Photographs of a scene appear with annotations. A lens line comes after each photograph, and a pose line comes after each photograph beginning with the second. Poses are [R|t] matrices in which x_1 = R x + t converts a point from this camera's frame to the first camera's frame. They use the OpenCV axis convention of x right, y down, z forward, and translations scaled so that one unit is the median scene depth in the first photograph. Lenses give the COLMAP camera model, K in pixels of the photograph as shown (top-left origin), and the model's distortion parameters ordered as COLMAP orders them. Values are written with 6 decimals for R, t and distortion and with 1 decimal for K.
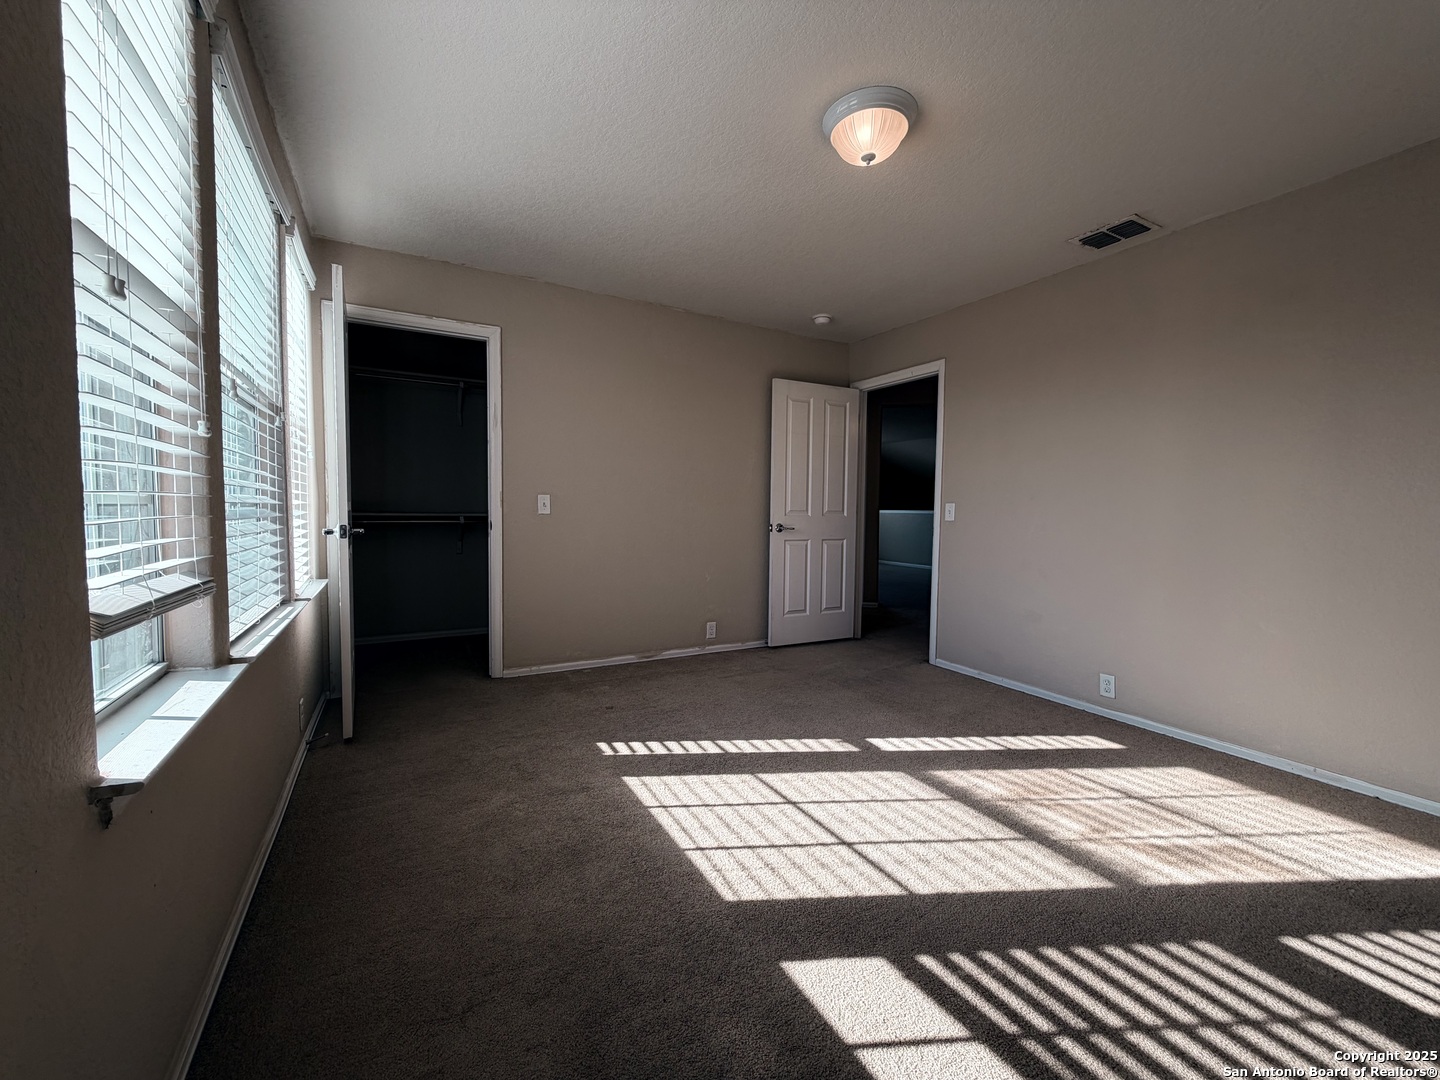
lens RADIAL K [[570.1, 0, 715.7], [0, 570.1, 537.7], [0, 0, 1]] dist [0.001442, 0.000097]
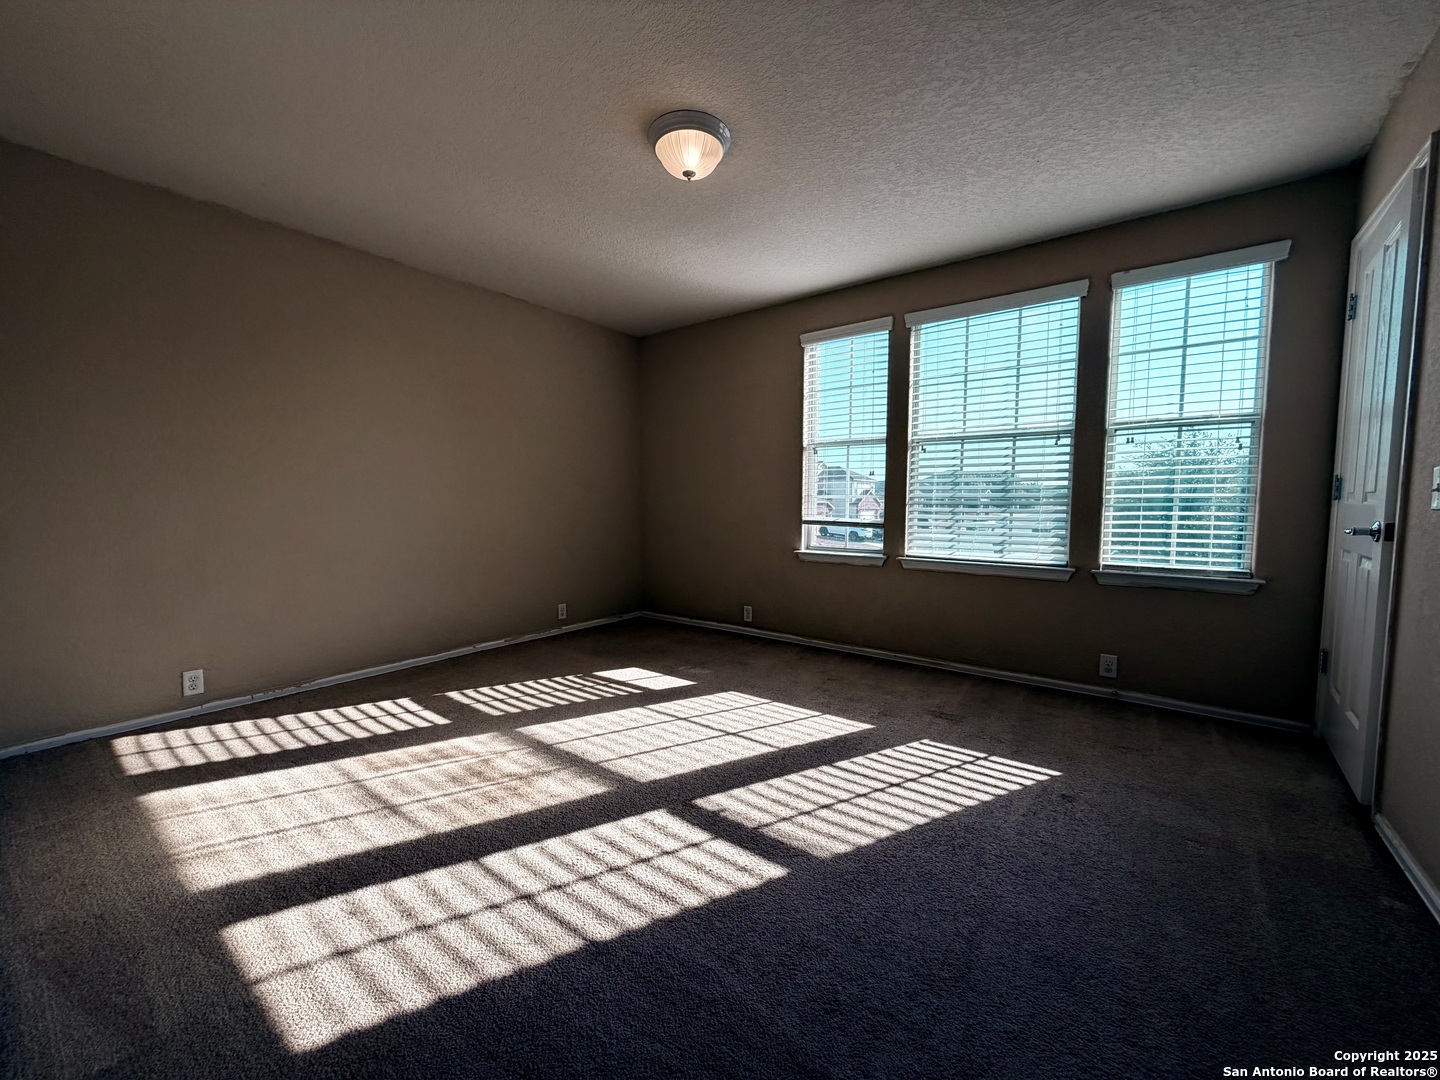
lens RADIAL K [[570.1, 0, 715.7], [0, 570.1, 537.7], [0, 0, 1]] dist [0.001442, 0.000097]
pose [[-0.915410, 0.007571, -0.402452, 0.724822], [-0.039346, 0.993352, 0.108184, -0.092049], [0.400595, 0.114868, -0.909026, 2.272933]]
